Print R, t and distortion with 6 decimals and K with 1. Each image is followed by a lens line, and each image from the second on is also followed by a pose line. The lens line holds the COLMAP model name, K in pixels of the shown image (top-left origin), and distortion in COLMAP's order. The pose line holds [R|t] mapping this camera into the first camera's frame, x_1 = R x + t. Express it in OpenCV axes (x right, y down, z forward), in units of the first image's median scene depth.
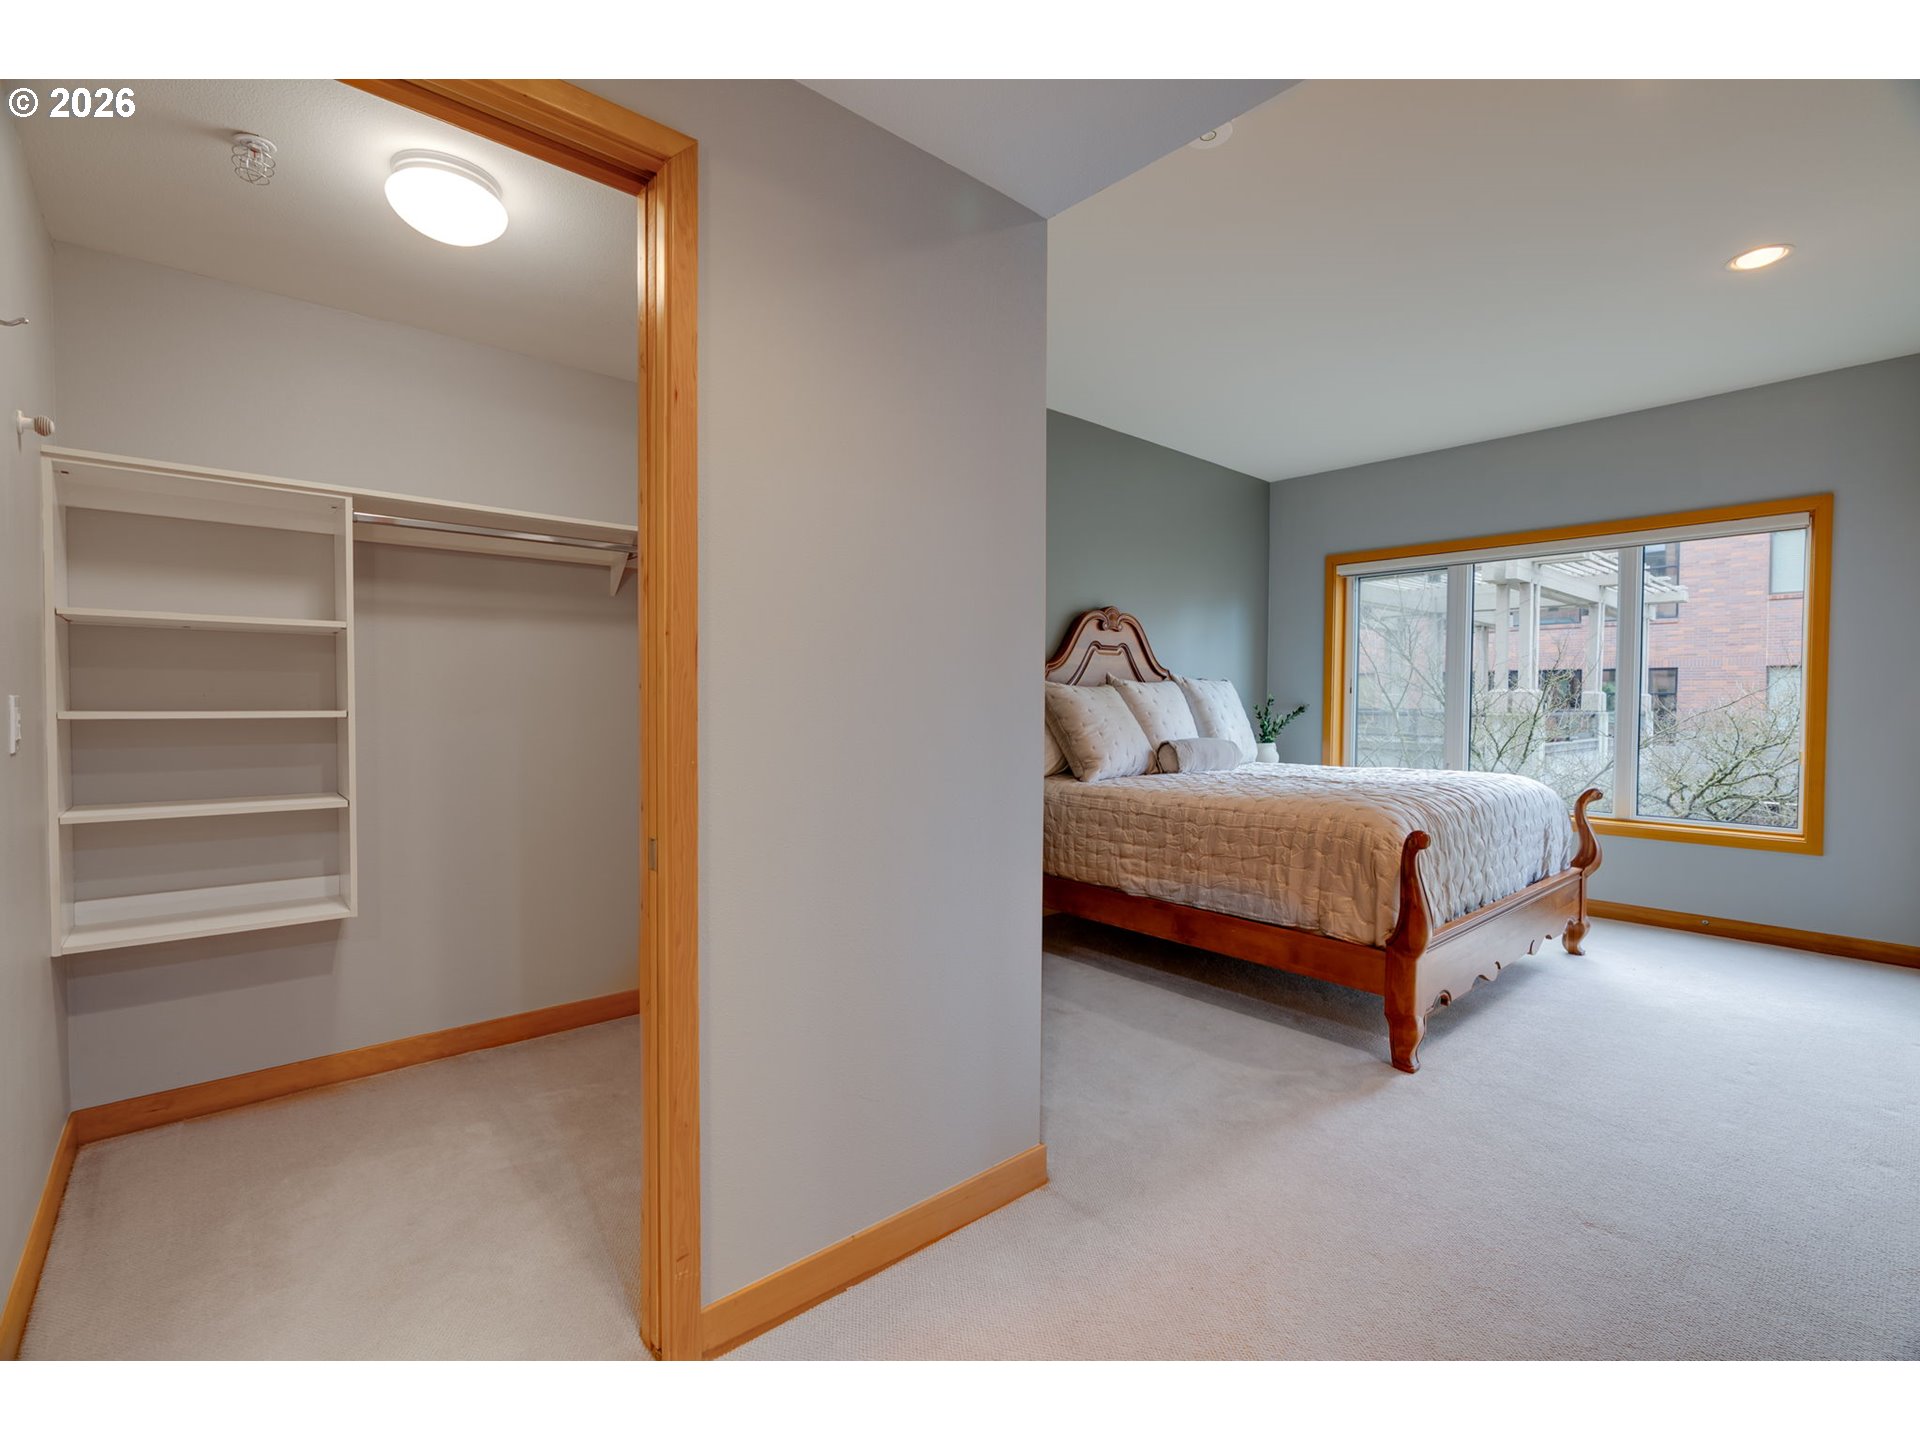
lens RADIAL K [[863.8, 0, 960.7], [0, 863.8, 722.4], [0, 0, 1]] dist [-0.004275, 0.000188]
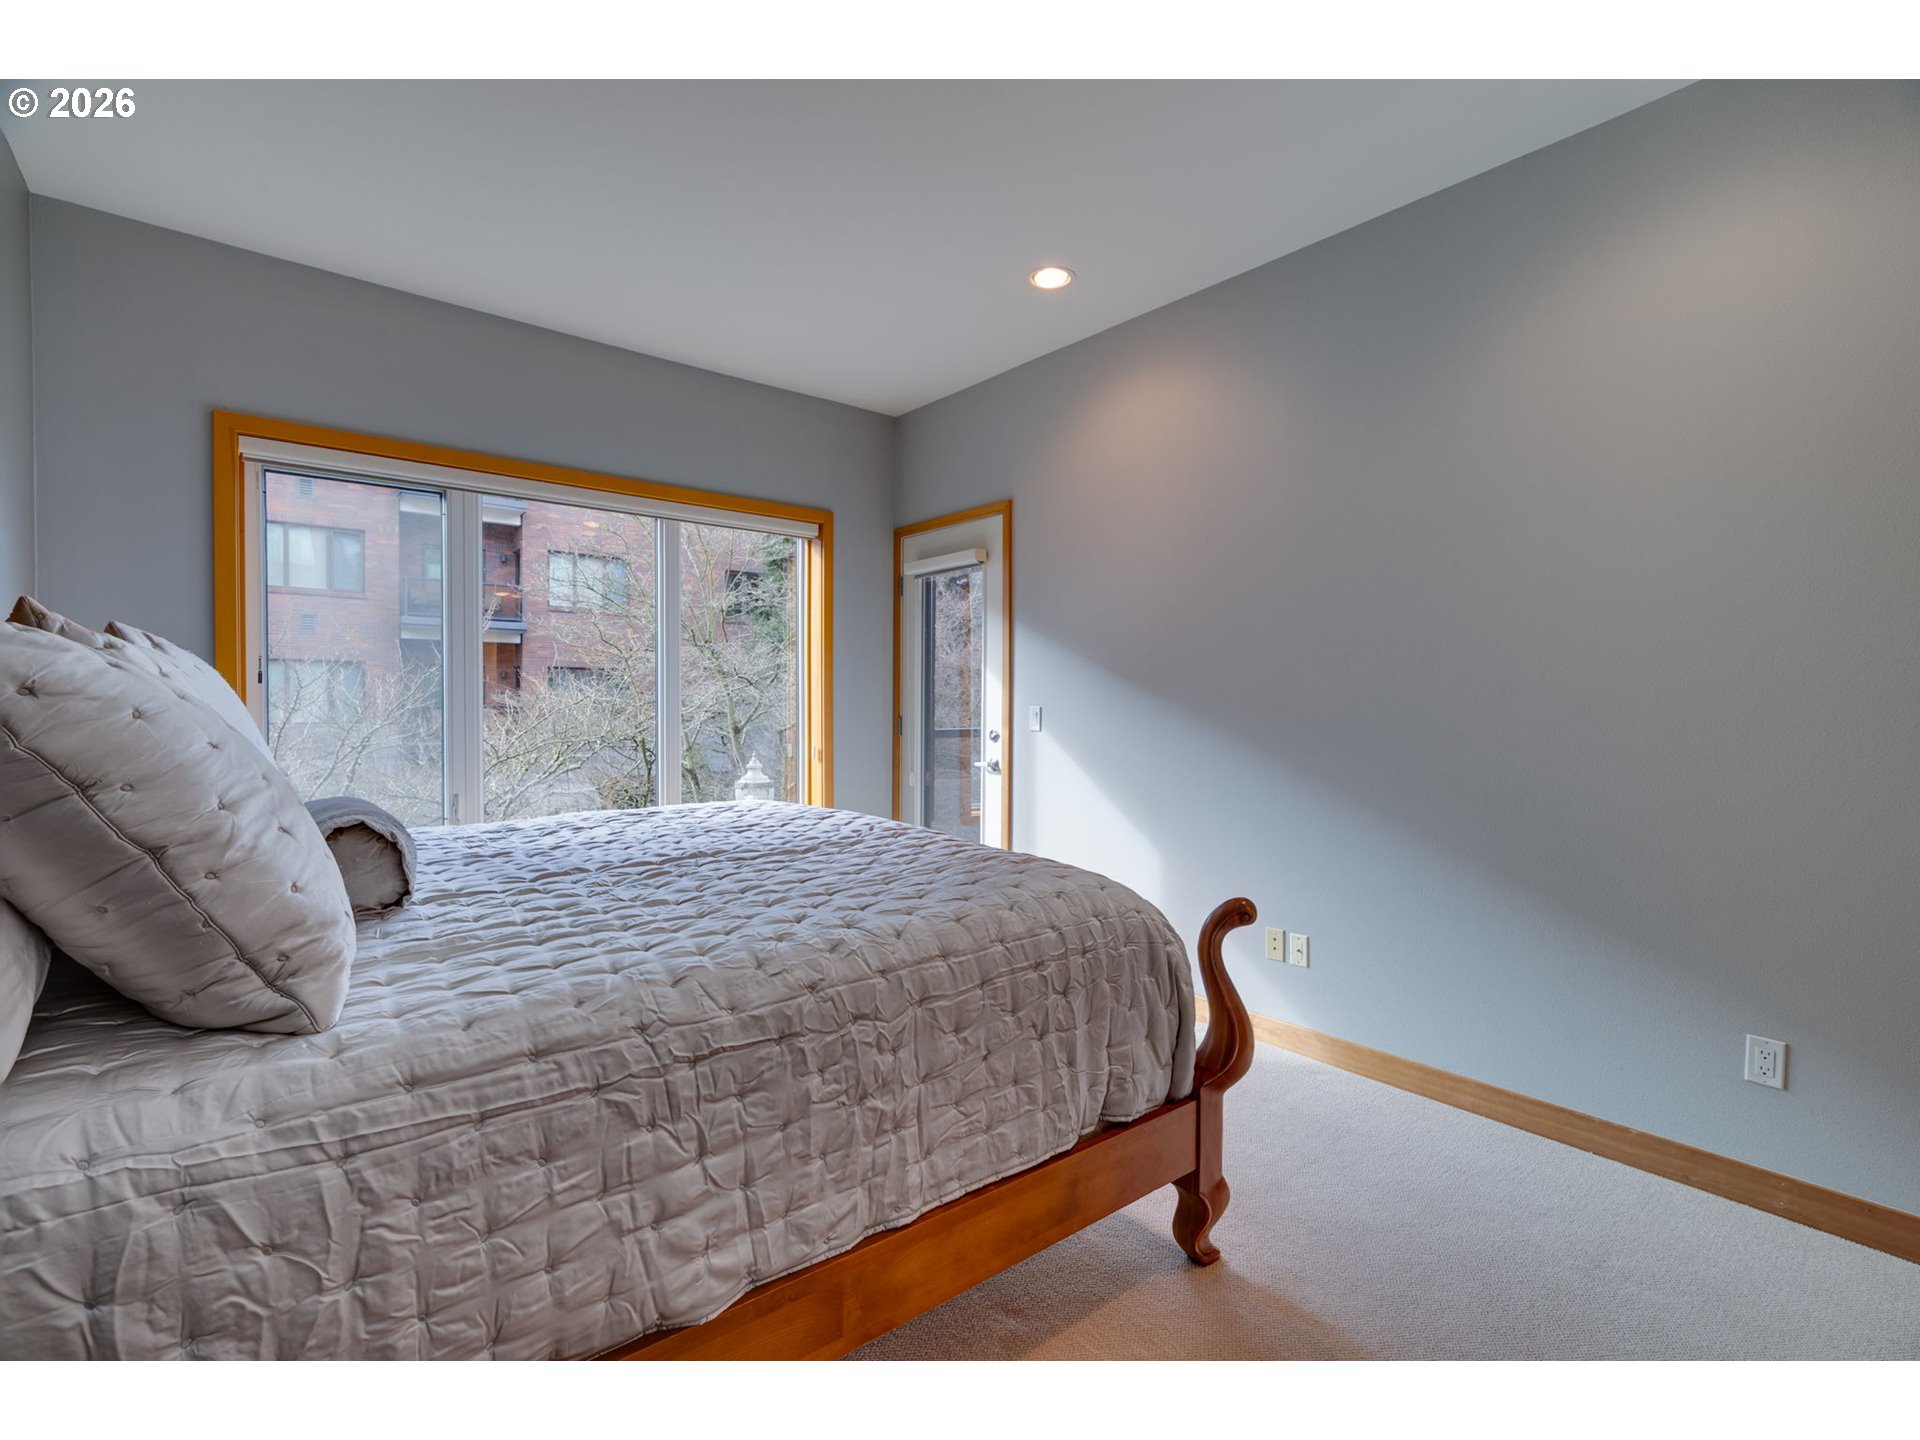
lens RADIAL K [[863.8, 0, 960.6], [0, 863.8, 705.5], [0, 0, 1]] dist [-0.004275, 0.000188]
pose [[0.026974, -0.012272, 0.999561, -0.118328], [0.016688, 0.999791, 0.011825, -0.029648], [-0.999497, 0.016362, 0.027173, 0.920916]]
